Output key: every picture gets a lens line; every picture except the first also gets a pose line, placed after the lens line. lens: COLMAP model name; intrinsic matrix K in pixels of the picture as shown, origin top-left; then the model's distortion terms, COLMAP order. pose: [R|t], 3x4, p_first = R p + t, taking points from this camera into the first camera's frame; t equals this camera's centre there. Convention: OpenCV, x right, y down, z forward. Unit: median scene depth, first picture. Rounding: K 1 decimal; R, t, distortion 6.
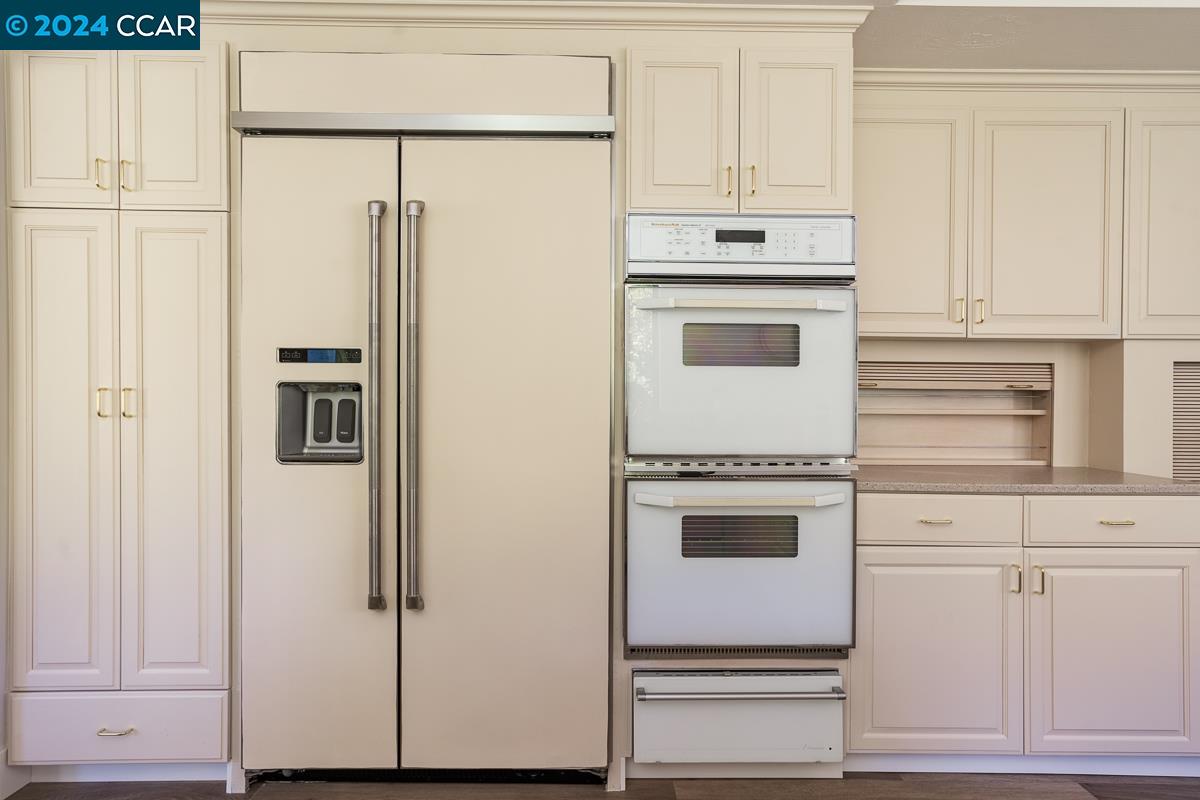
lens RADIAL K [[617.6, 0, 600.0], [0, 617.6, 400.0], [0, 0, 1]] dist [-0.004129, 0.001066]
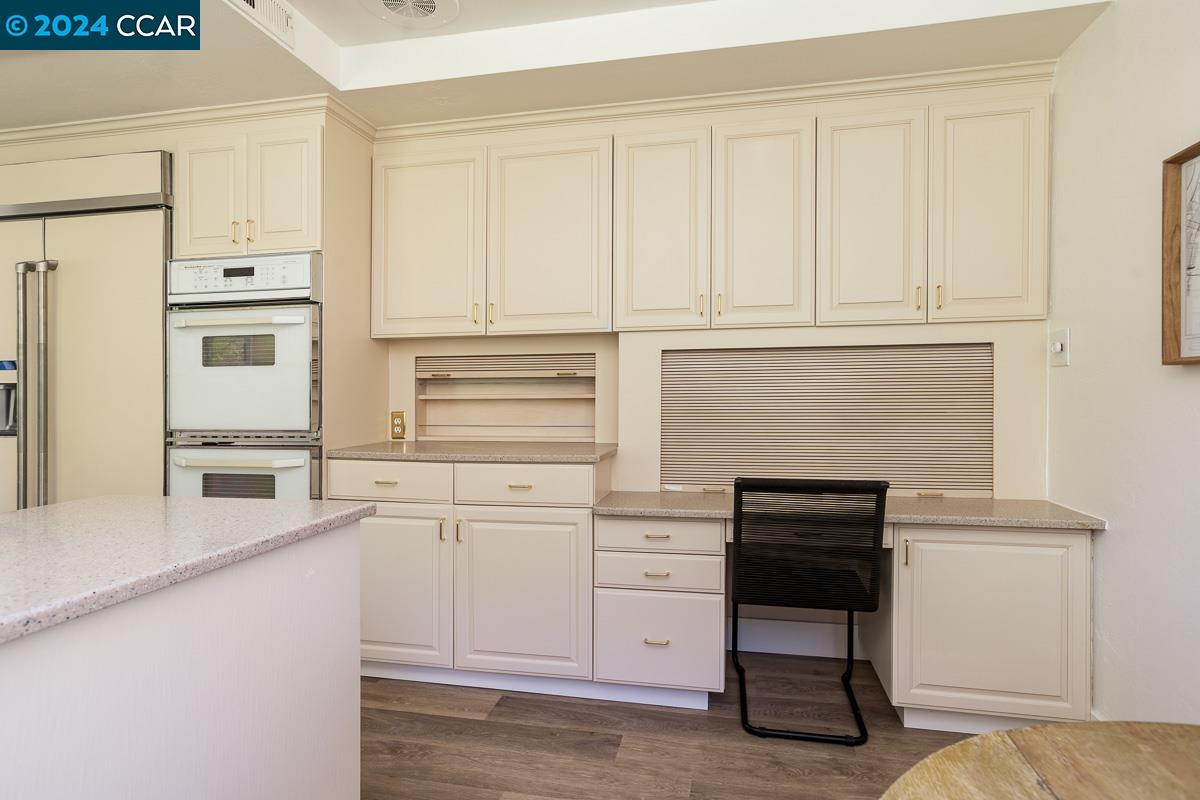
lens RADIAL K [[537.4, 0, 601.4], [0, 537.4, 385.7], [0, 0, 1]] dist [-0.054122, 0.037558]
pose [[0.981289, -0.017378, -0.191755, 1.247075], [0.017337, 0.999848, -0.001888, 0.005541], [0.191759, -0.001472, 0.981441, -0.005400]]
